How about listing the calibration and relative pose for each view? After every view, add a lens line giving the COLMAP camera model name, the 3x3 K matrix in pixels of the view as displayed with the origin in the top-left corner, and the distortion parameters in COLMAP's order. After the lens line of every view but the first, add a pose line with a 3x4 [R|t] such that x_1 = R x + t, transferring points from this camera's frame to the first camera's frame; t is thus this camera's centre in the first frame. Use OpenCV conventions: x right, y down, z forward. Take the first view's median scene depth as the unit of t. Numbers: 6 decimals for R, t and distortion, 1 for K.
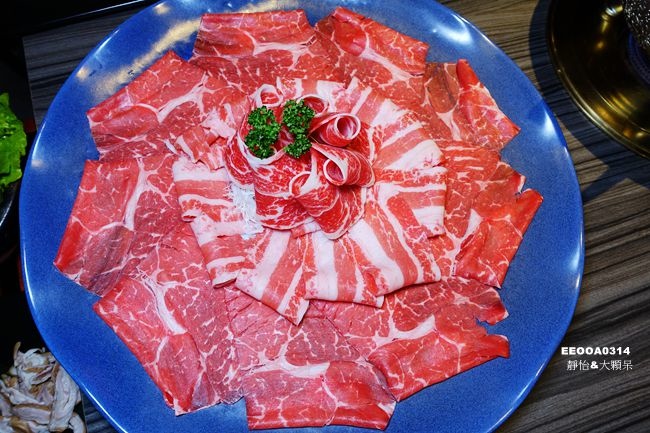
lens RADIAL K [[435.8, 0, 325.0], [0, 435.8, 216.5], [0, 0, 1]] dist [0.005501, 0.002286]
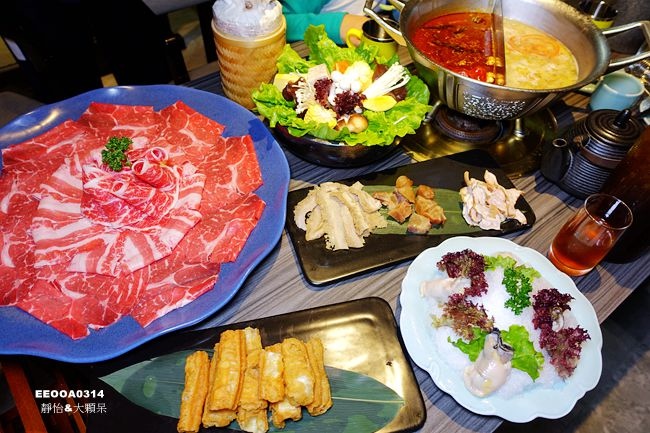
lens RADIAL K [[435.8, 0, 325.0], [0, 435.8, 216.5], [0, 0, 1]] dist [0.005501, 0.002286]
pose [[0.089689, 0.746802, -0.658971, 1.080813], [-0.942937, 0.276693, 0.185233, -0.996508], [0.320665, 0.604755, 0.729003, 0.118921]]
